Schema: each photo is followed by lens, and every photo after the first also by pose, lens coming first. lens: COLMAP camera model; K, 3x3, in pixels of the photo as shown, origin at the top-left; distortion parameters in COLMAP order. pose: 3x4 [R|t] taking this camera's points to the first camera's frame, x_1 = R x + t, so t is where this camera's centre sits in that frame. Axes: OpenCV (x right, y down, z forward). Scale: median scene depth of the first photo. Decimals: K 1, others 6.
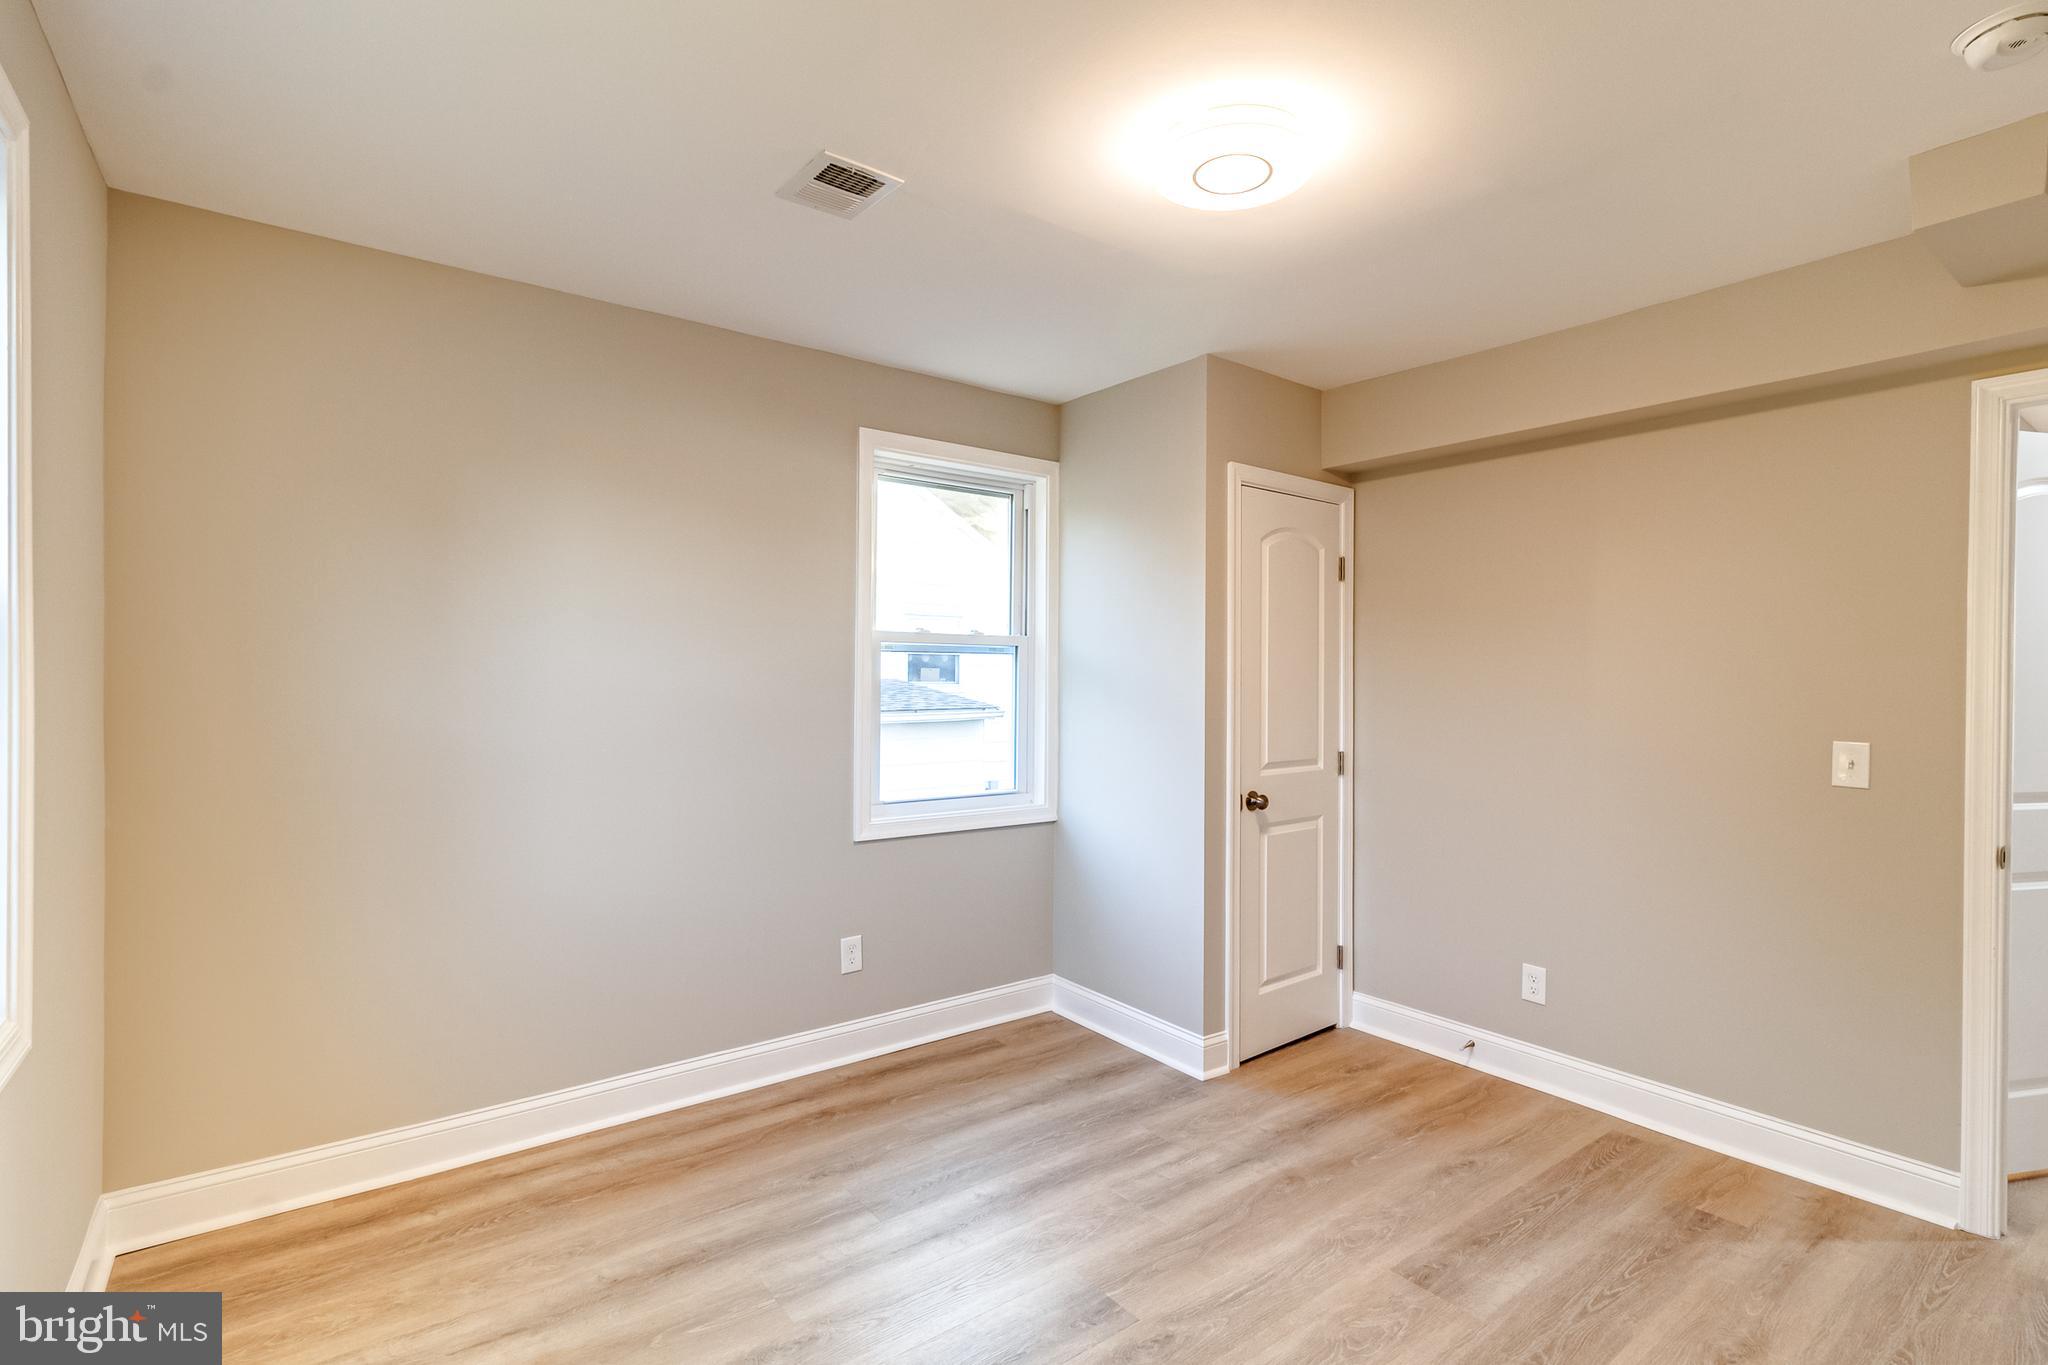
lens RADIAL K [[968.5, 0, 1031.9], [0, 968.5, 683.1], [0, 0, 1]] dist [-0.000438, -0.000460]
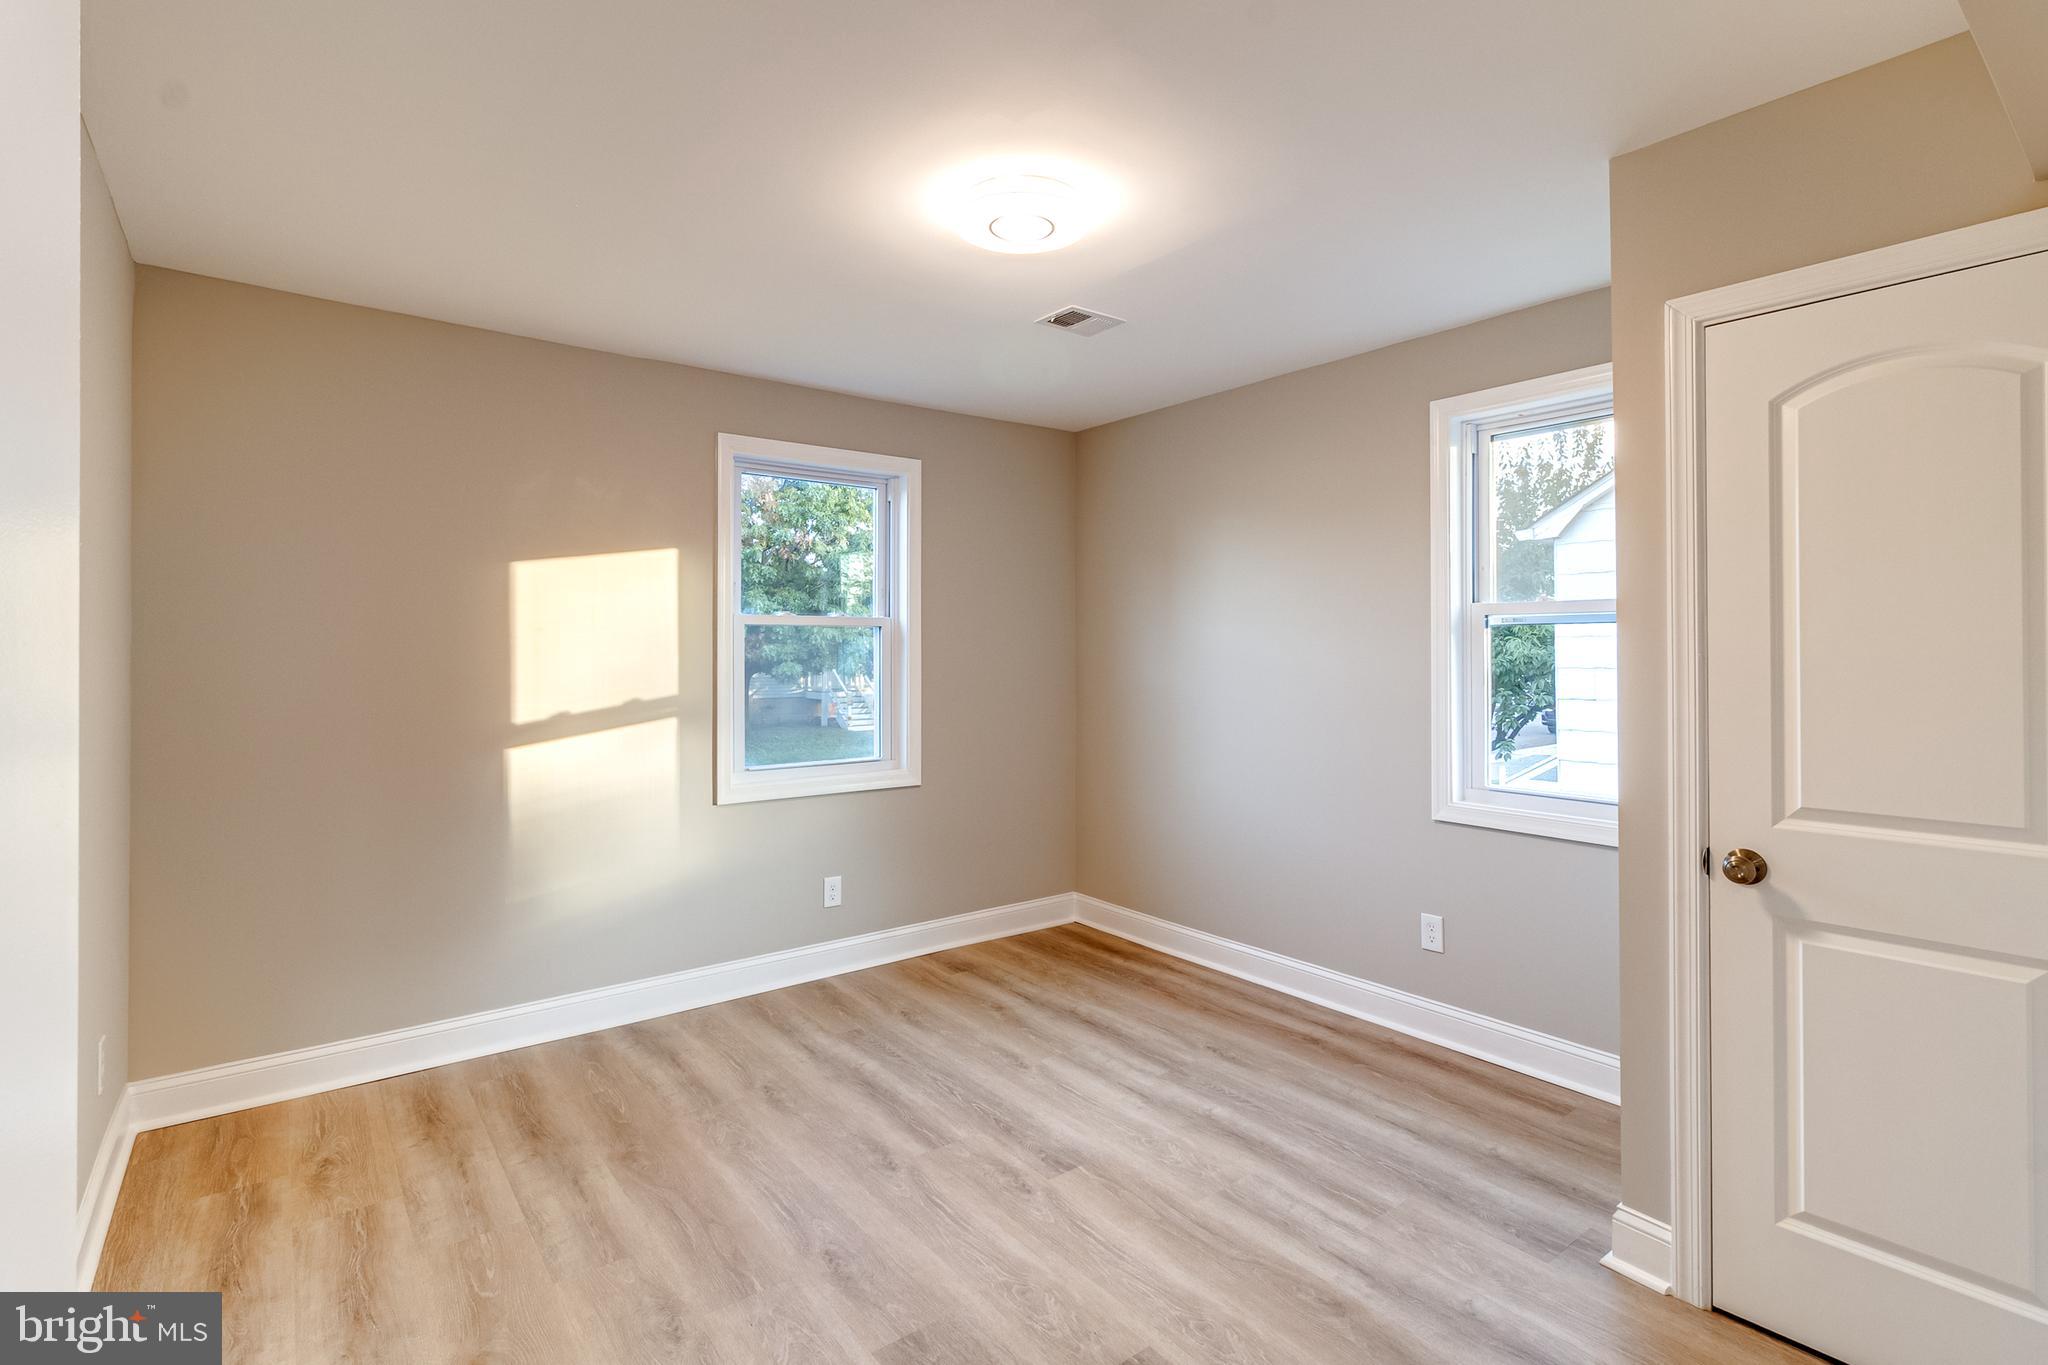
lens RADIAL K [[954.4, 0, 1029.9], [0, 954.4, 658.2], [0, 0, 1]] dist [0.000222, -0.000604]
pose [[0.006935, -0.002043, -0.999974, 0.940029], [-0.005092, 0.999985, -0.002078, 0.002865], [0.999963, 0.005107, 0.006924, 0.689775]]
